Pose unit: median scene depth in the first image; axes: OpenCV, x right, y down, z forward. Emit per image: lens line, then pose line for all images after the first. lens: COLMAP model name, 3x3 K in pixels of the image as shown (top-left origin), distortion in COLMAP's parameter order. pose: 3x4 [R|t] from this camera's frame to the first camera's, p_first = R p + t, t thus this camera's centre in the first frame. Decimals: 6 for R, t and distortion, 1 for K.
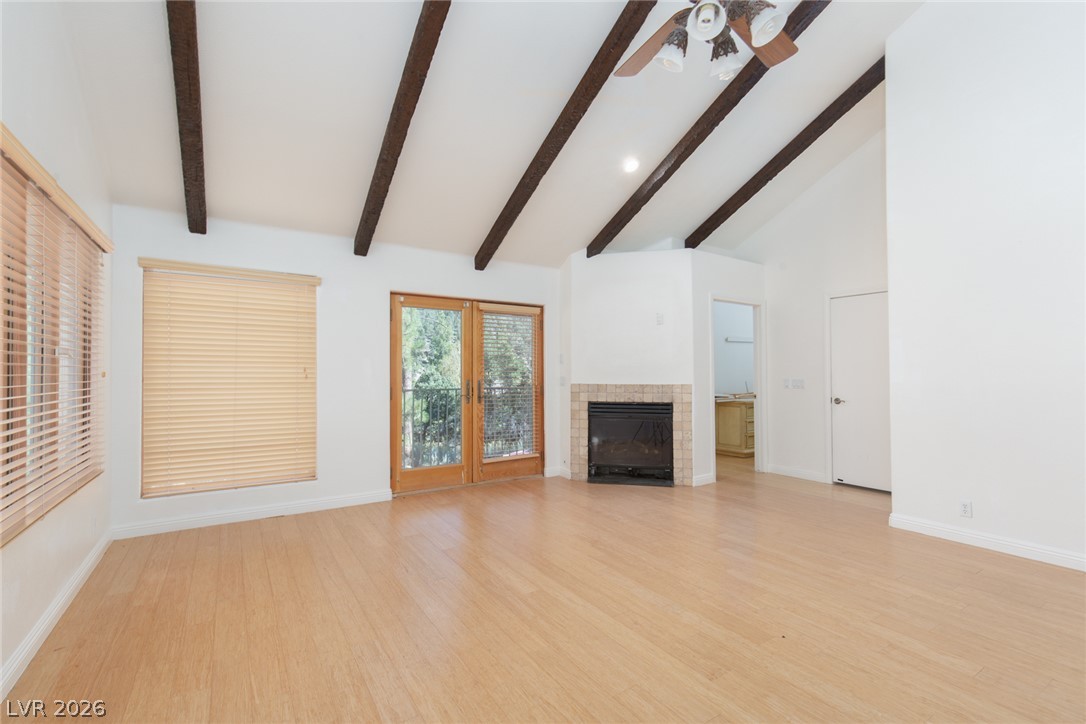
lens RADIAL K [[487.2, 0, 543.0], [0, 487.2, 362.0], [0, 0, 1]] dist [0.022411, -0.000032]
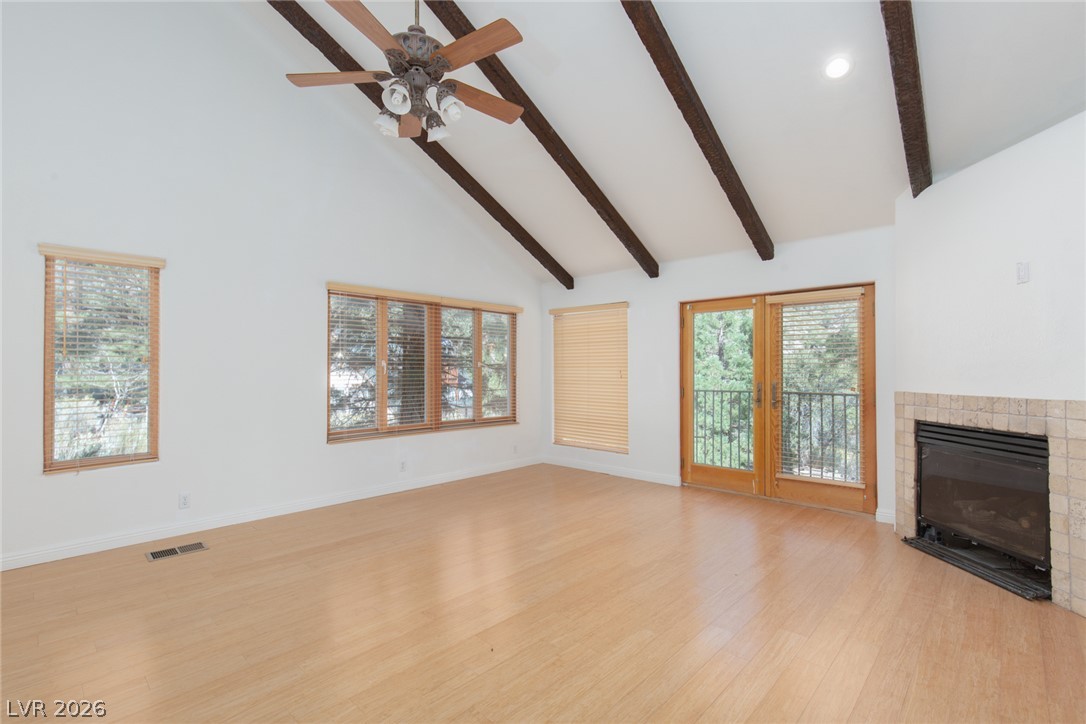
lens RADIAL K [[484.0, 0, 548.3], [0, 484.0, 367.5], [0, 0, 1]] dist [0.000859, -0.000016]
pose [[0.245444, -0.011260, -0.969345, 0.621935], [0.015396, 0.999852, -0.007716, 0.009291], [0.969288, -0.013031, 0.245581, 0.385239]]
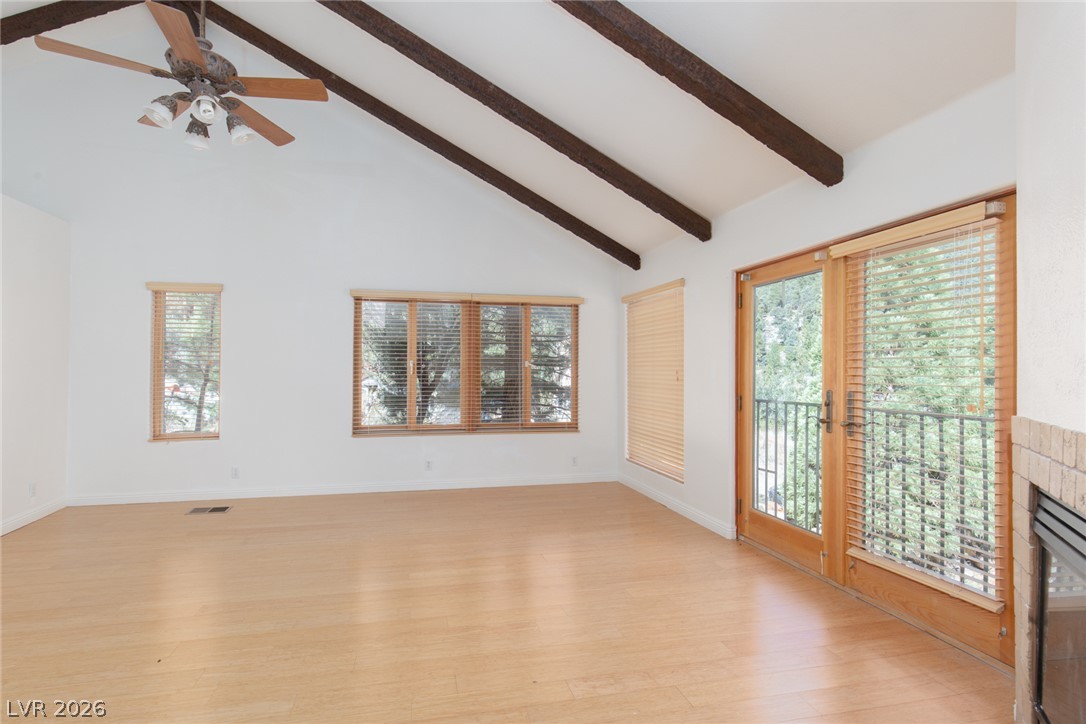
lens RADIAL K [[500.2, 0, 516.7], [0, 500.2, 363.3], [0, 0, 1]] dist [-0.000101, -0.000443]
pose [[-0.353175, -0.019269, -0.935359, 0.493817], [0.010479, 0.999644, -0.024550, 0.015973], [0.935498, -0.018472, -0.352848, 0.854503]]
